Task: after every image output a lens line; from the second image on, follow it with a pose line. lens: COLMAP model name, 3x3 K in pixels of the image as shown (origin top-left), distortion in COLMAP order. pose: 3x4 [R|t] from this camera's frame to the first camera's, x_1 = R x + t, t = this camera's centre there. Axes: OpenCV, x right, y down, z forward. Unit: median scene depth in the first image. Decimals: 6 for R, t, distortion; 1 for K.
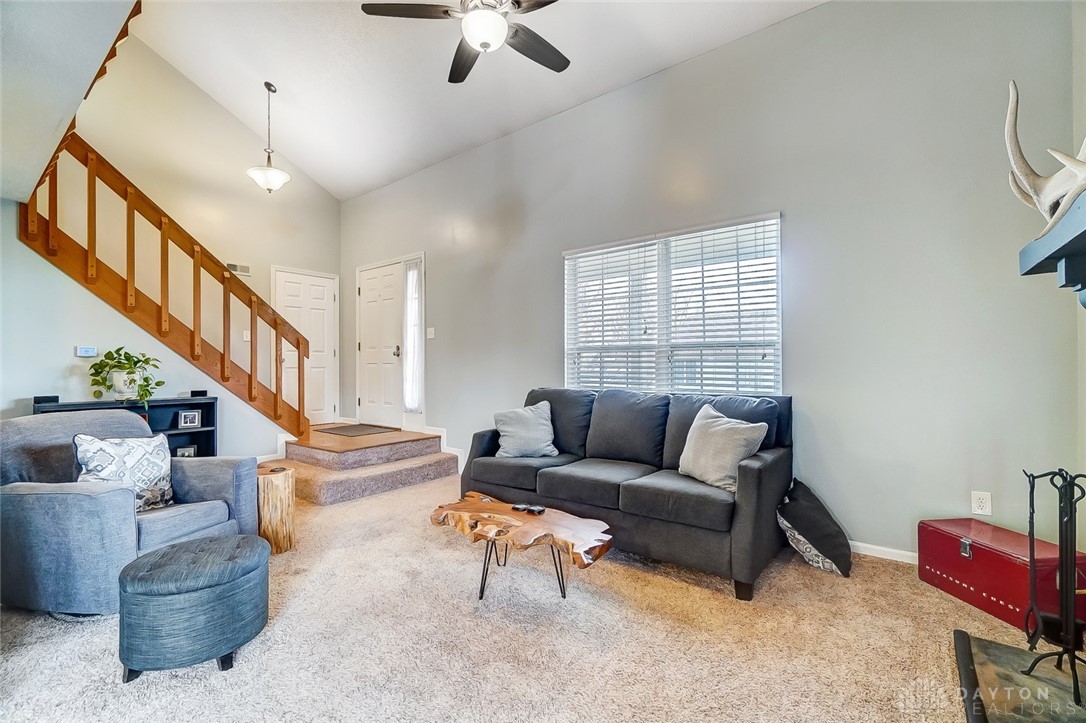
lens RADIAL K [[482.3, 0, 560.3], [0, 482.3, 369.4], [0, 0, 1]] dist [-0.024799, 0.001468]
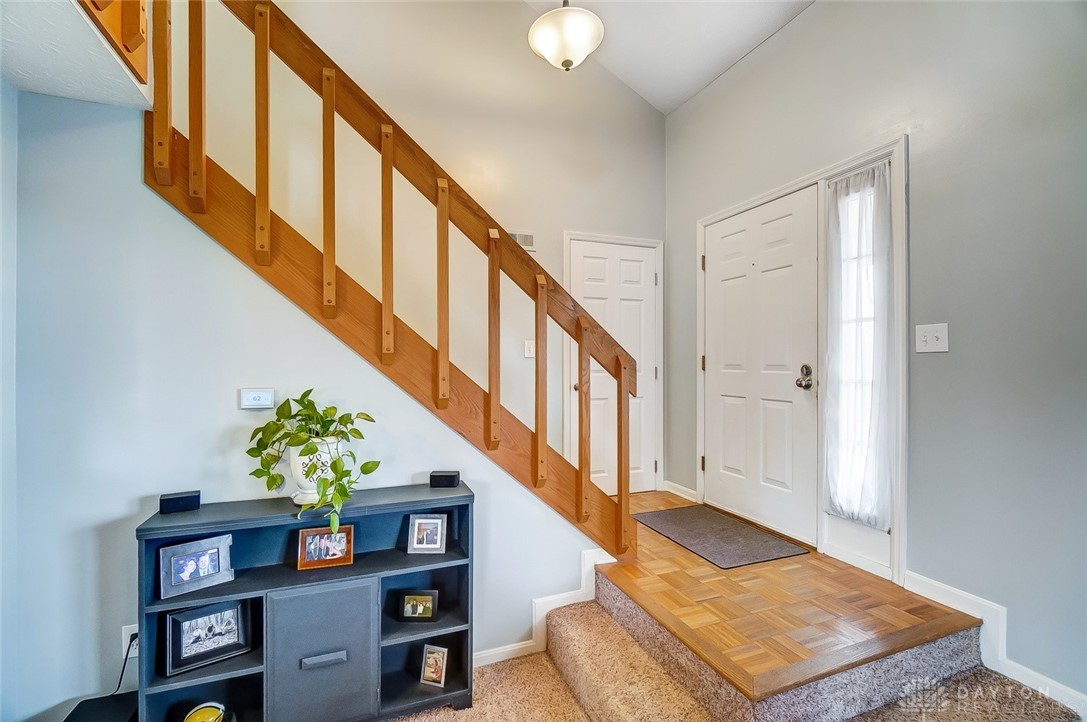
lens RADIAL K [[482.8, 0, 550.7], [0, 482.8, 359.3], [0, 0, 1]] dist [-0.024799, 0.001468]
pose [[0.858812, -0.002436, -0.512285, -0.391056], [-0.002175, 0.999962, -0.008402, -0.063737], [0.512287, 0.008330, 0.858774, 0.596710]]
